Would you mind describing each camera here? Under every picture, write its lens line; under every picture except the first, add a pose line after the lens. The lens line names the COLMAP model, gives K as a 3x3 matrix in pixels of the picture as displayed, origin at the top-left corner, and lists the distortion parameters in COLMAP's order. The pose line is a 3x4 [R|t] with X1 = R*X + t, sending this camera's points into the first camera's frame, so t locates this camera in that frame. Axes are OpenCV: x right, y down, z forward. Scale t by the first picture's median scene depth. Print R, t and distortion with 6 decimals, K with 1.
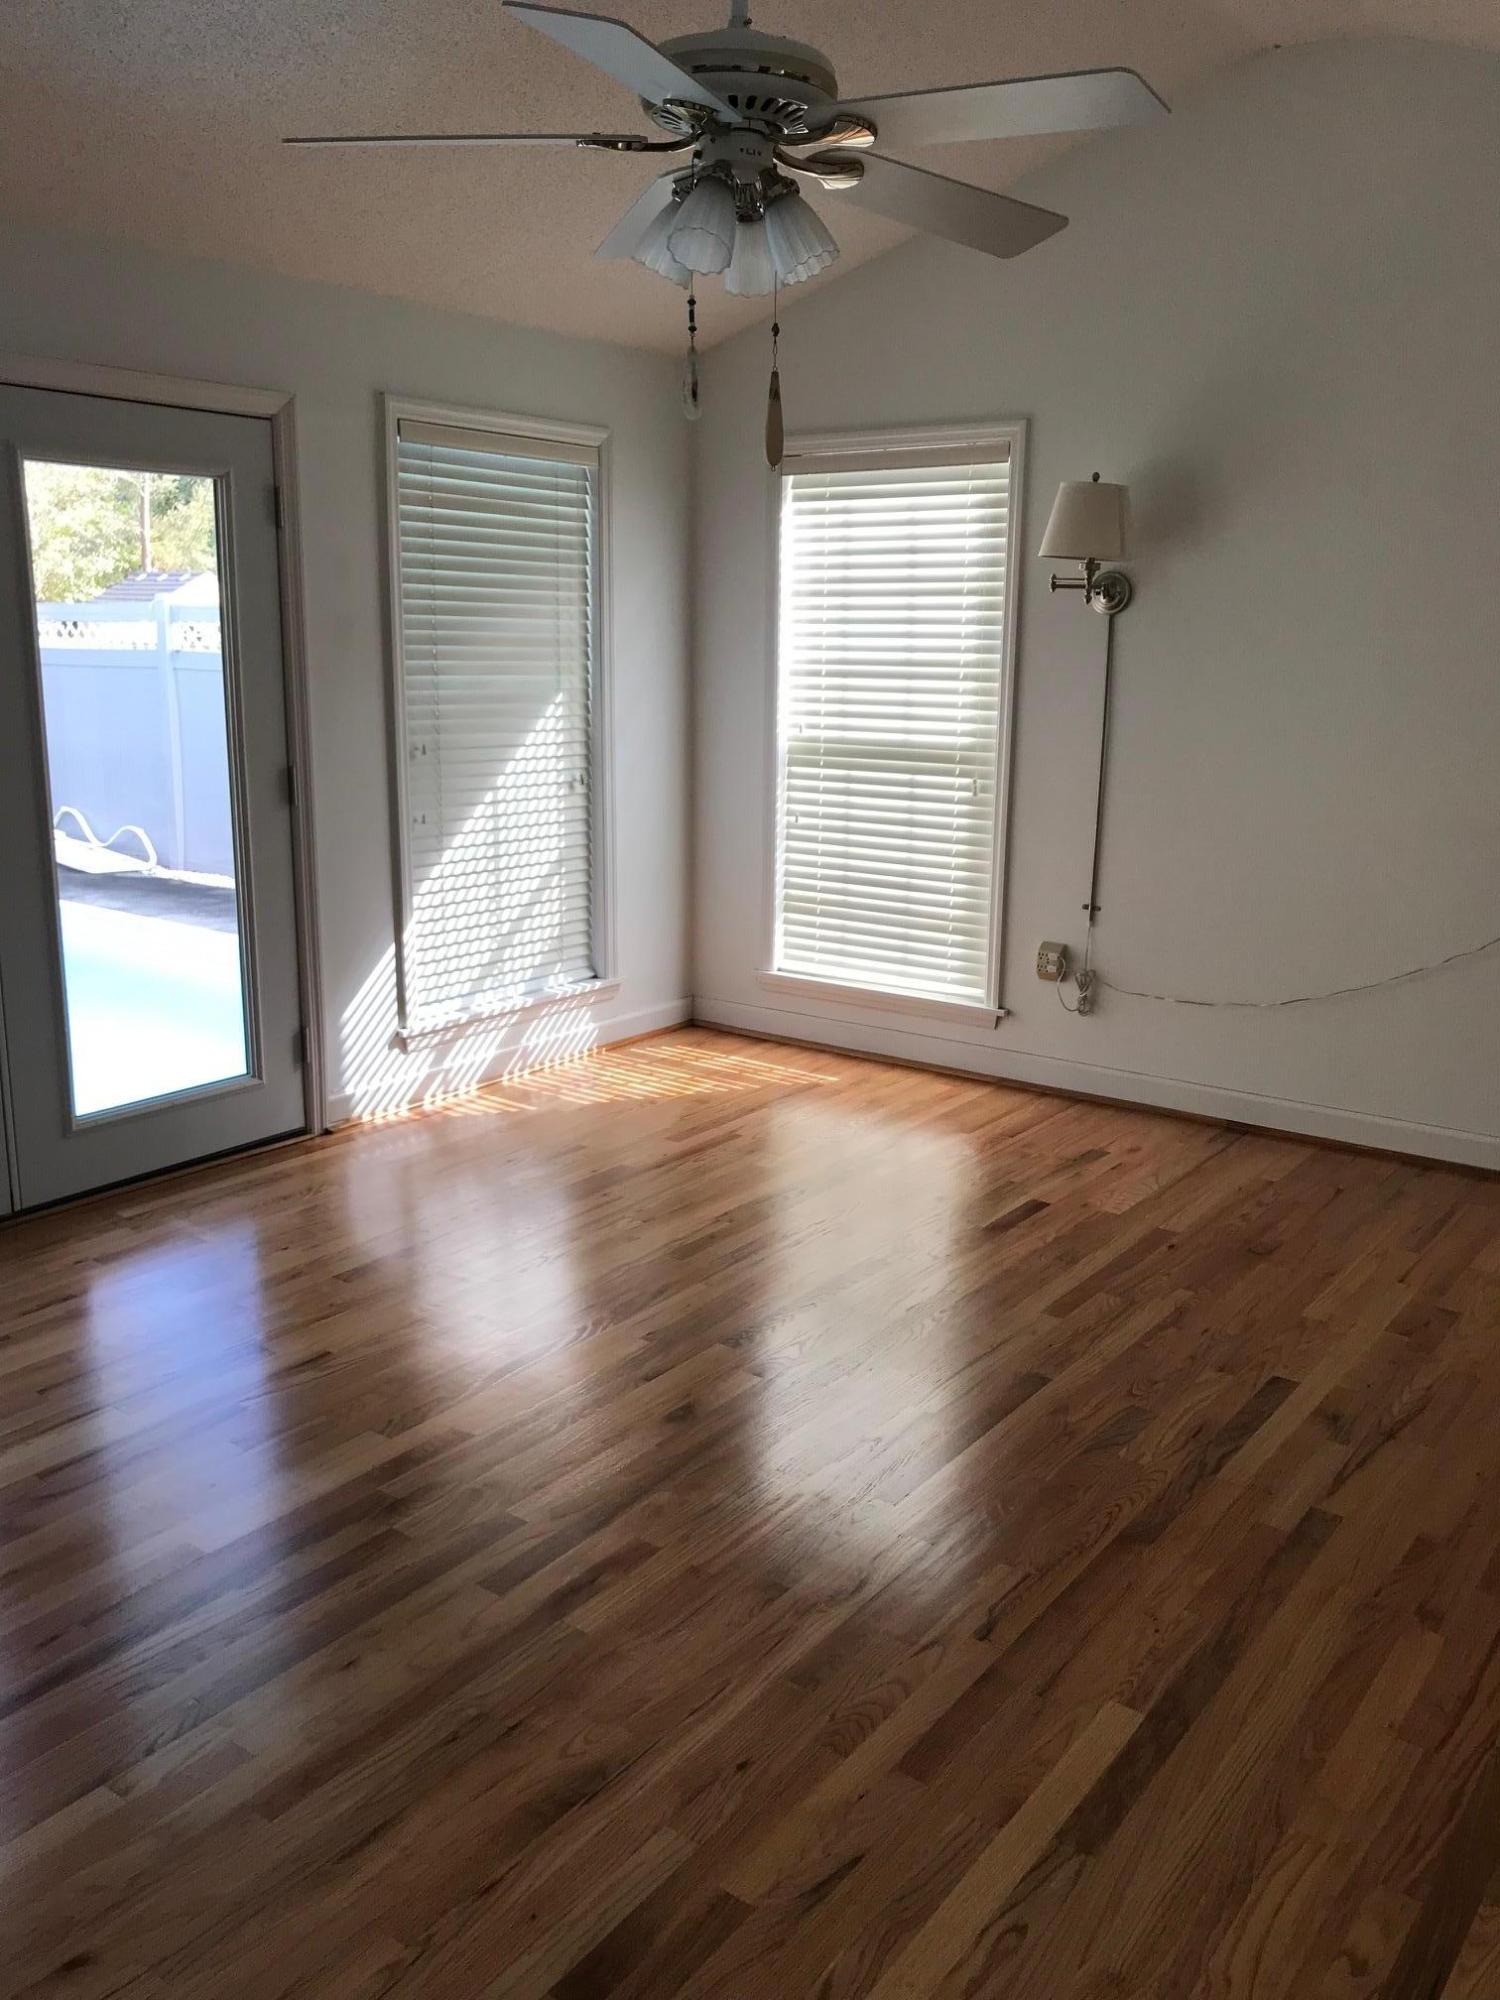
lens RADIAL K [[1577.1, 0, 750.0], [0, 1577.1, 1000.0], [0, 0, 1]] dist [0.049453, -0.362130]
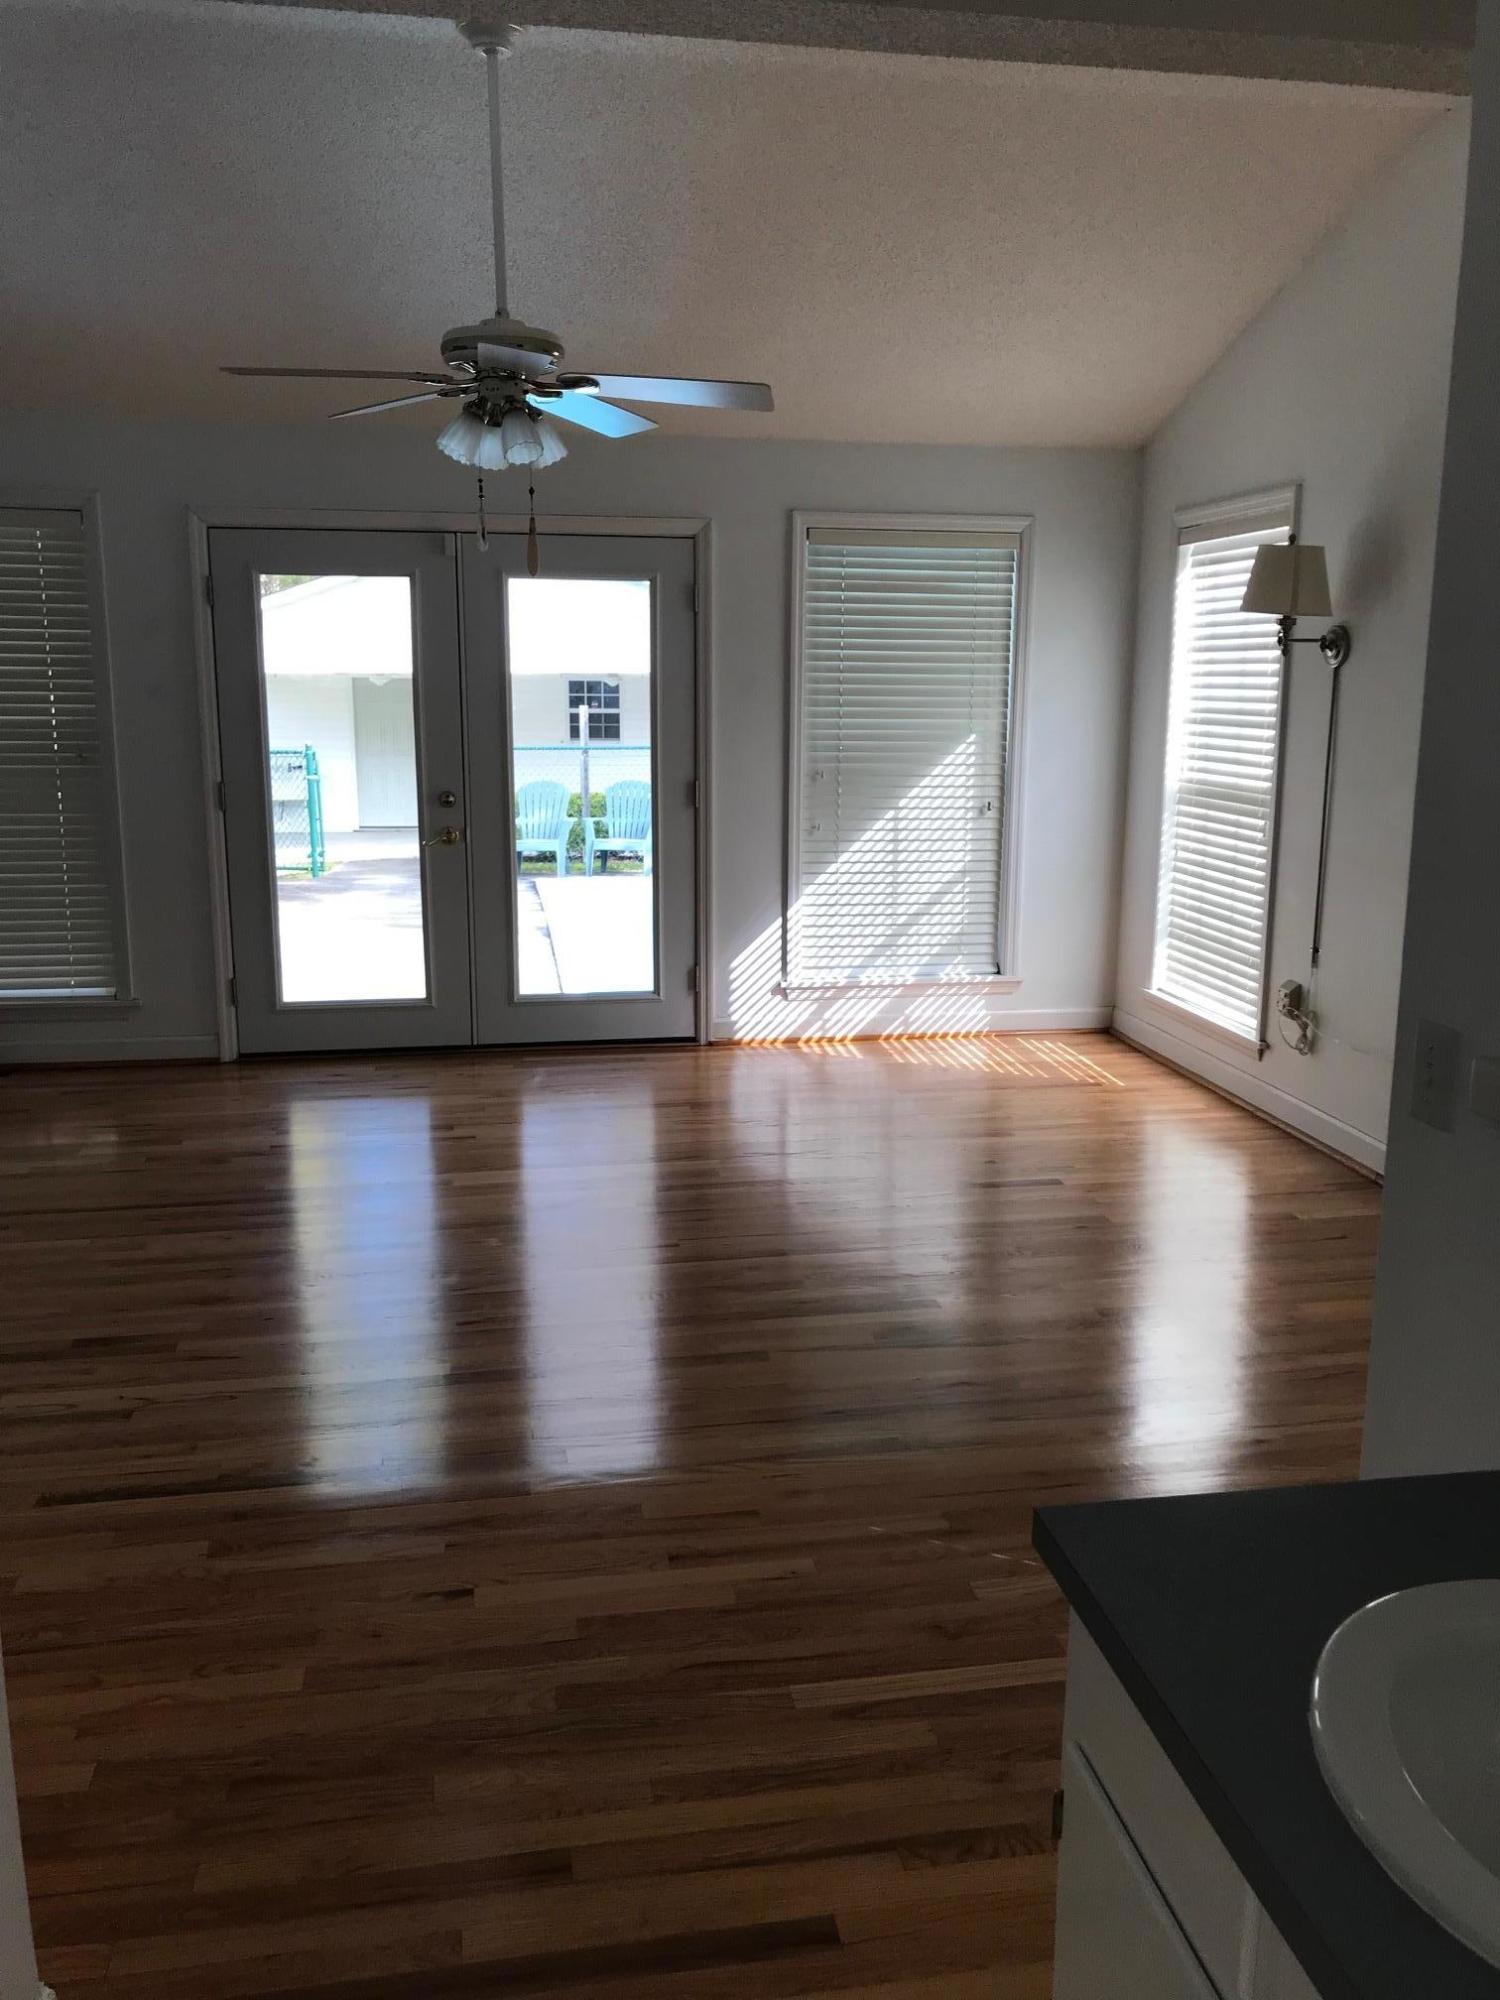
lens RADIAL K [[1577.1, 0, 750.0], [0, 1577.1, 1000.0], [0, 0, 1]] dist [0.049453, -0.362130]
pose [[0.719667, 0.129977, -0.682045, 0.629418], [-0.150878, 0.988124, 0.029105, -0.000746], [0.677728, 0.081960, 0.730731, 0.006011]]
